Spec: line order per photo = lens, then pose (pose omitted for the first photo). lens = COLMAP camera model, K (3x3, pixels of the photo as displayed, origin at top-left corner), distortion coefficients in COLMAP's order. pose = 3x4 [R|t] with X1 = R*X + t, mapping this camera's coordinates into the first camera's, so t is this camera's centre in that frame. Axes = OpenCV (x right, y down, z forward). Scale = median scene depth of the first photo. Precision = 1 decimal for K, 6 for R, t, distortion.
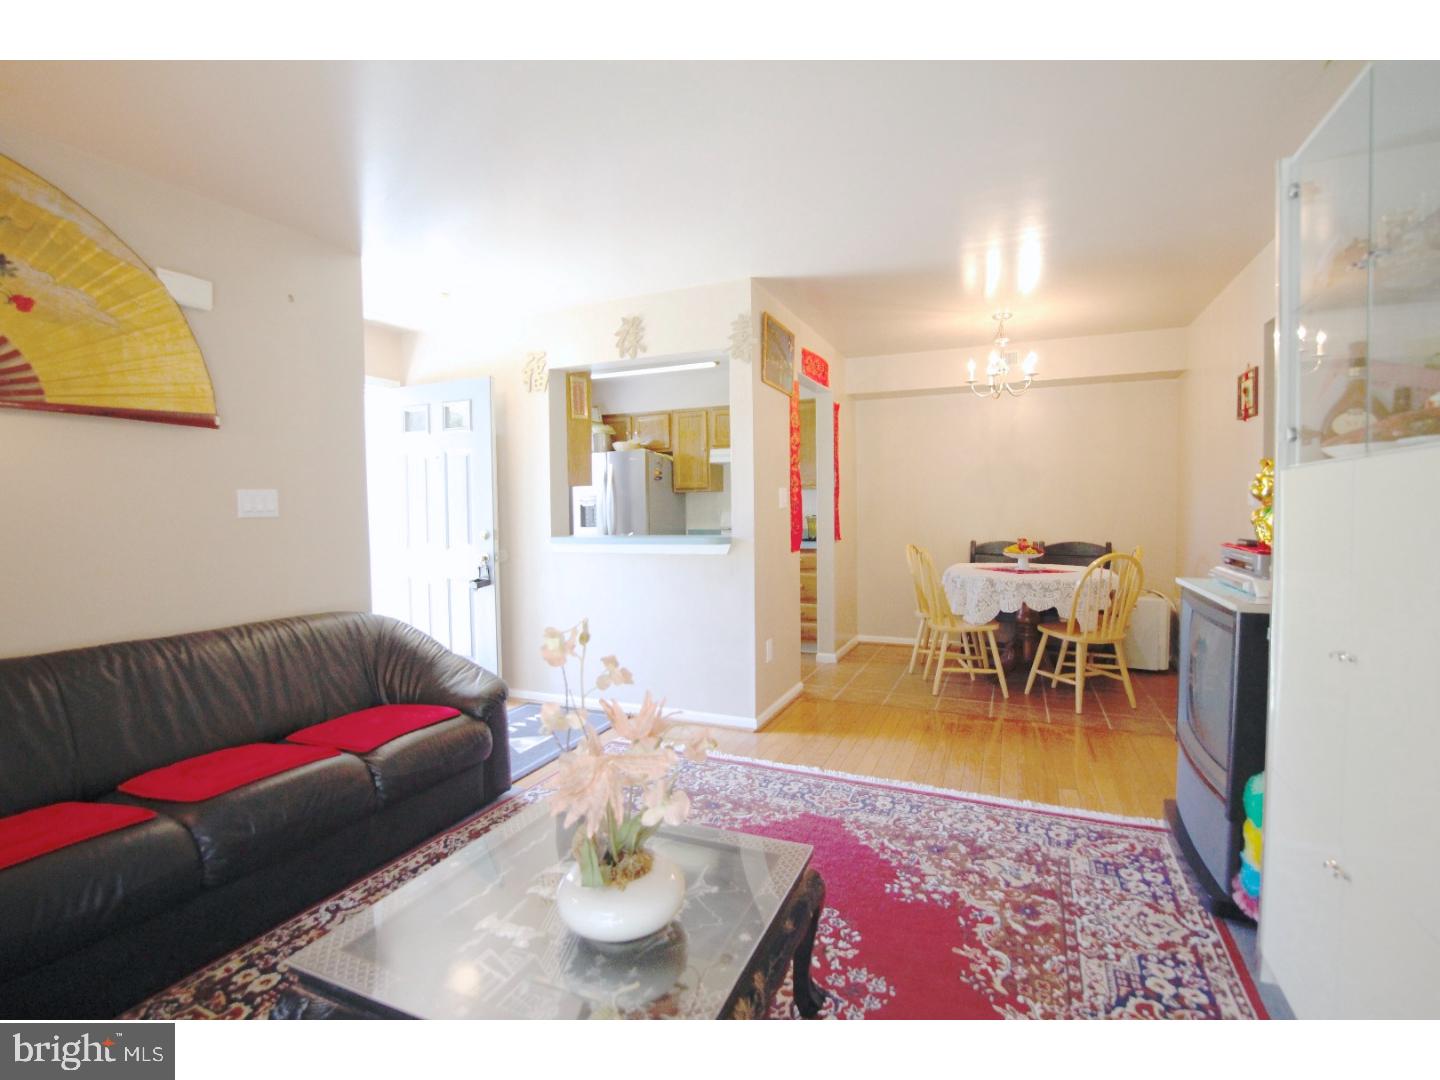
lens RADIAL K [[681.1, 0, 727.4], [0, 681.1, 540.0], [0, 0, 1]] dist [-0.022943, 0.000018]
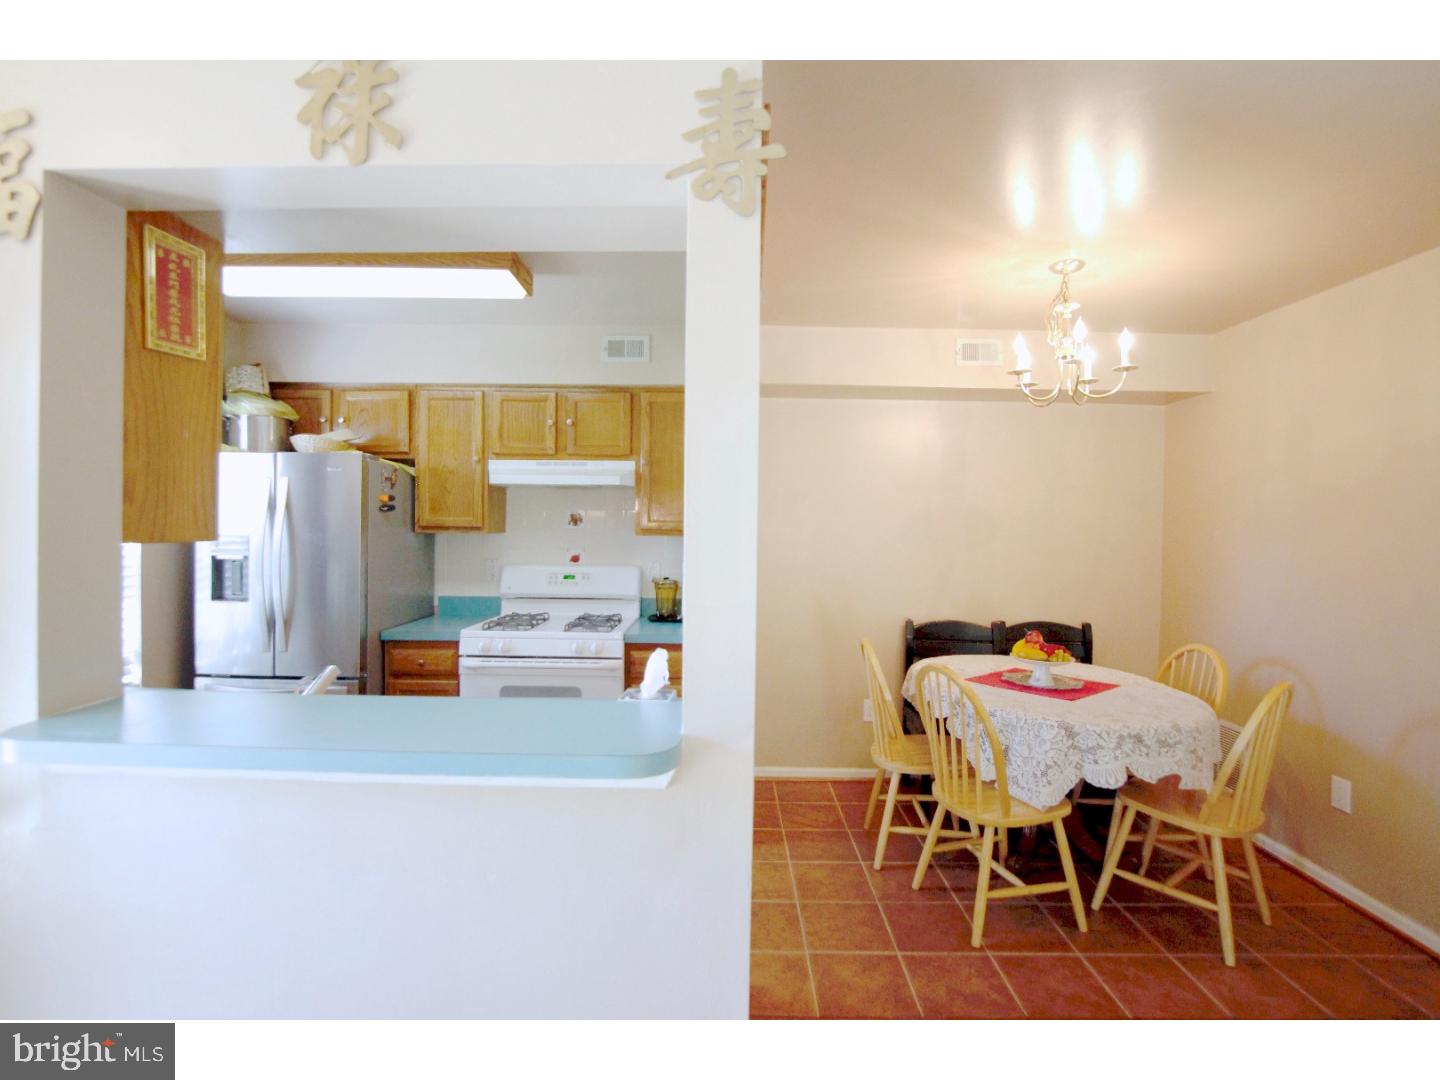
lens RADIAL K [[681.1, 0, 718.9], [0, 681.1, 536.7], [0, 0, 1]] dist [-0.022943, 0.000018]
pose [[0.924104, 0.018142, 0.381711, -0.076294], [-0.007566, 0.999545, -0.029189, -0.065708], [-0.382067, 0.024085, 0.923821, 0.497318]]
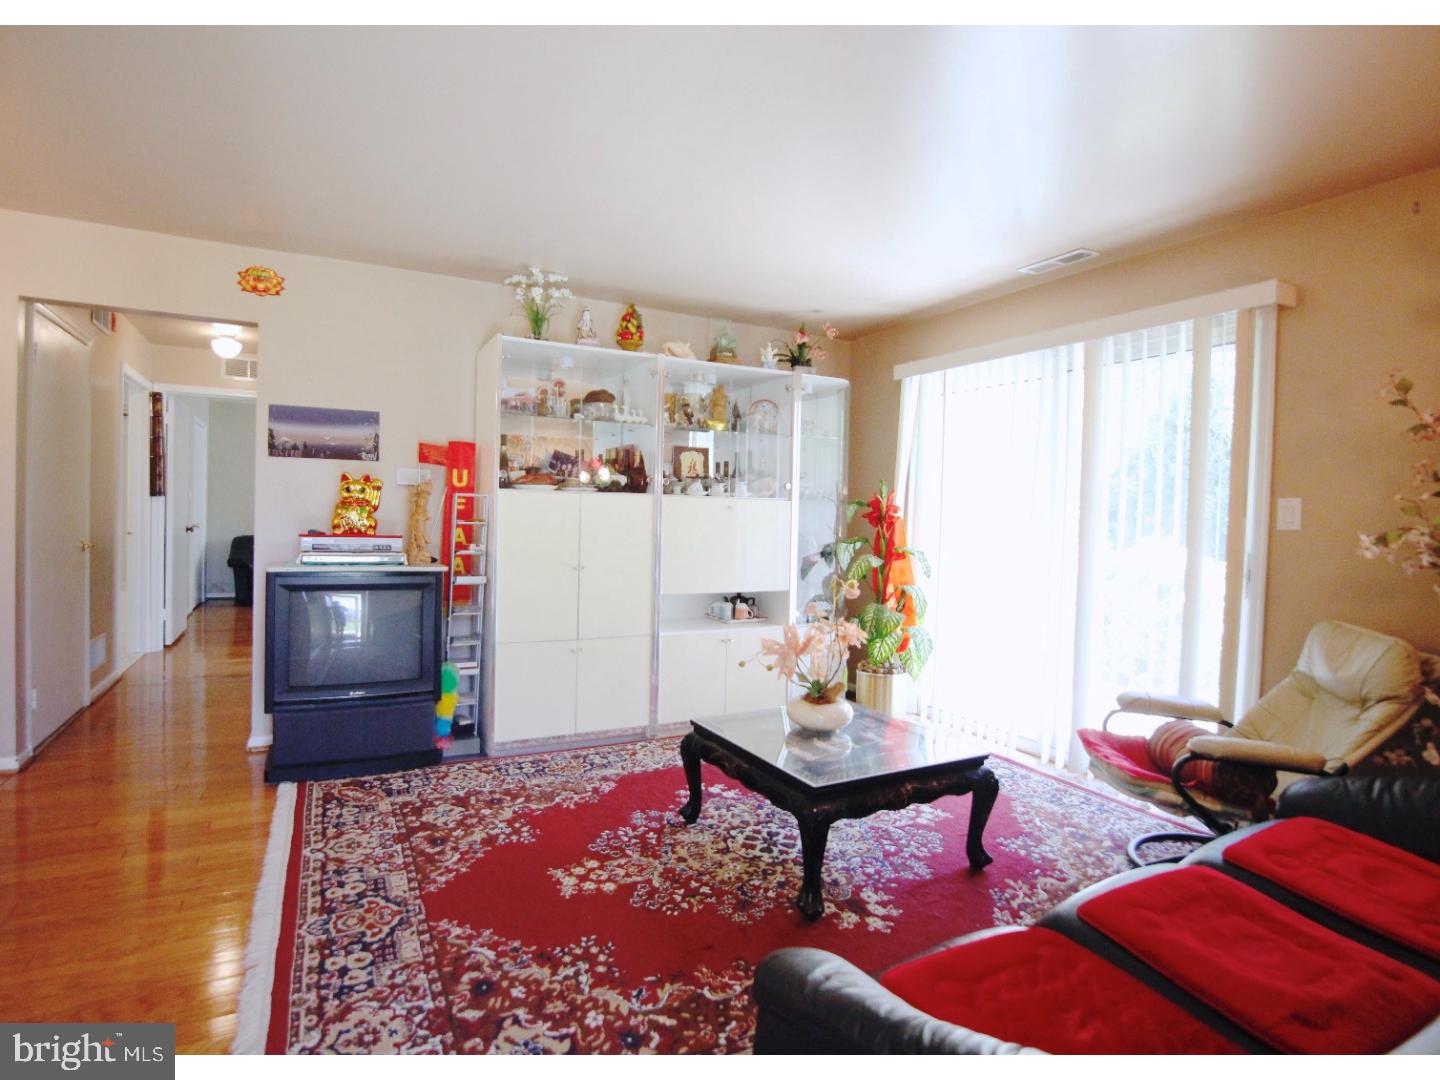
lens RADIAL K [[681.1, 0, 725.6], [0, 681.1, 534.6], [0, 0, 1]] dist [-0.022943, 0.000018]
pose [[-0.798638, -0.028482, 0.601138, -0.538652], [0.007905, 0.998297, 0.057802, -0.043609], [-0.601760, 0.050914, -0.797052, 1.320364]]
